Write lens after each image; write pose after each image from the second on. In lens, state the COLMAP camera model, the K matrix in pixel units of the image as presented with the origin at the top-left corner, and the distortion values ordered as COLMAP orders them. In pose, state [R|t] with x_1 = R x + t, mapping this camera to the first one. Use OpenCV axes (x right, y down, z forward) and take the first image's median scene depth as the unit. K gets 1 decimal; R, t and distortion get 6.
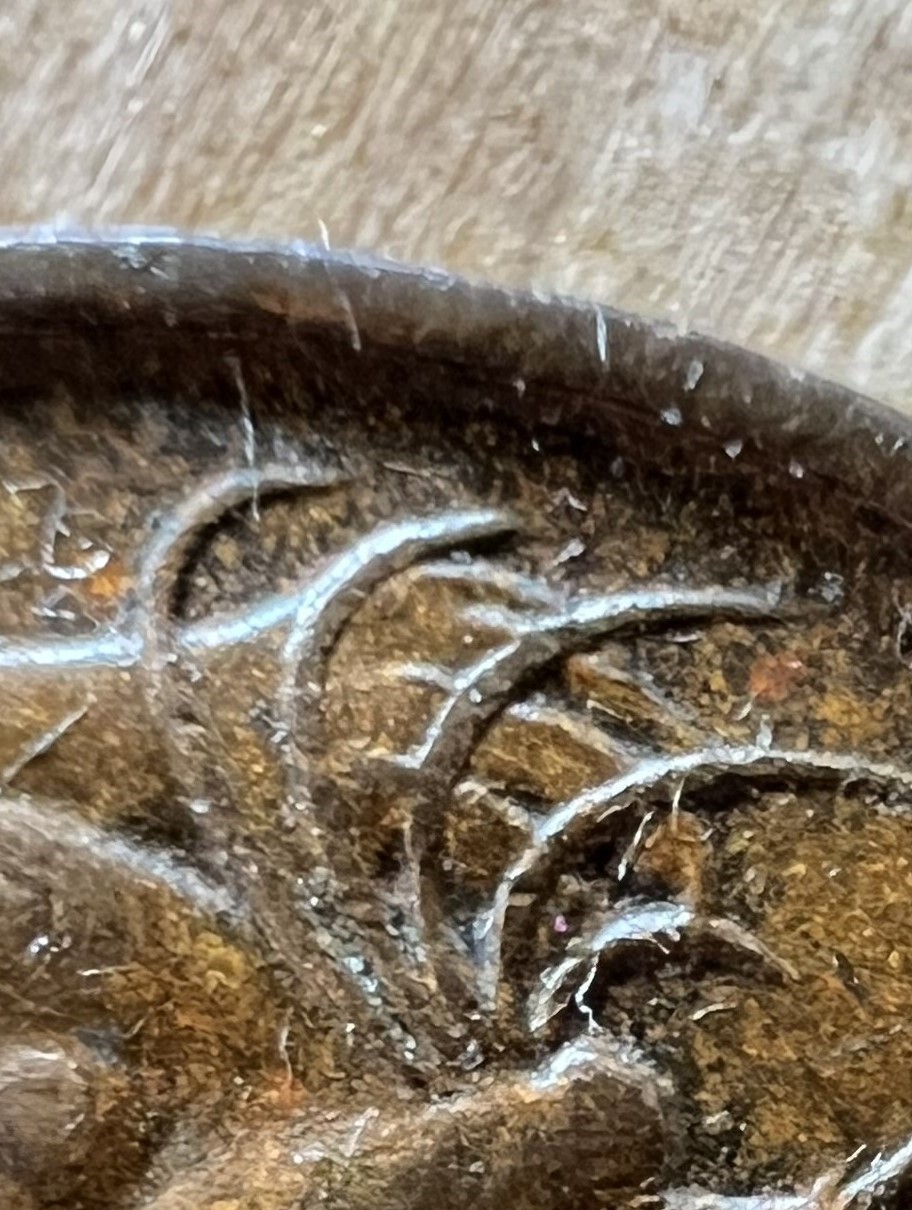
lens RADIAL K [[877.9, 0, 444.5], [0, 877.9, 593.5], [0, 0, 1]] dist [-0.018768, -0.012673]
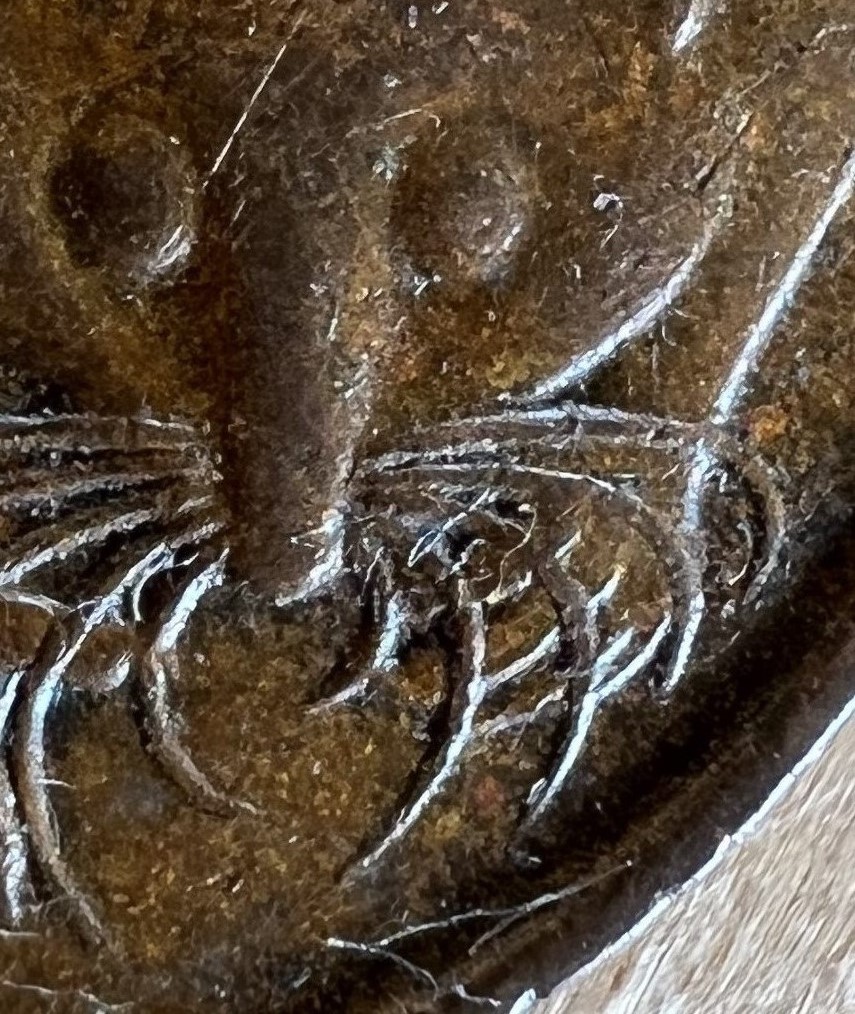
lens RADIAL K [[1834.9, 0, 425.4], [0, 1834.9, 510.1], [0, 0, 1]] dist [0.044514, 0.000000]
pose [[-0.488729, 0.872298, -0.015498, 0.058995], [-0.838529, -0.464758, 0.284374, -0.459045], [0.240856, 0.151977, 0.958588, -2.011584]]
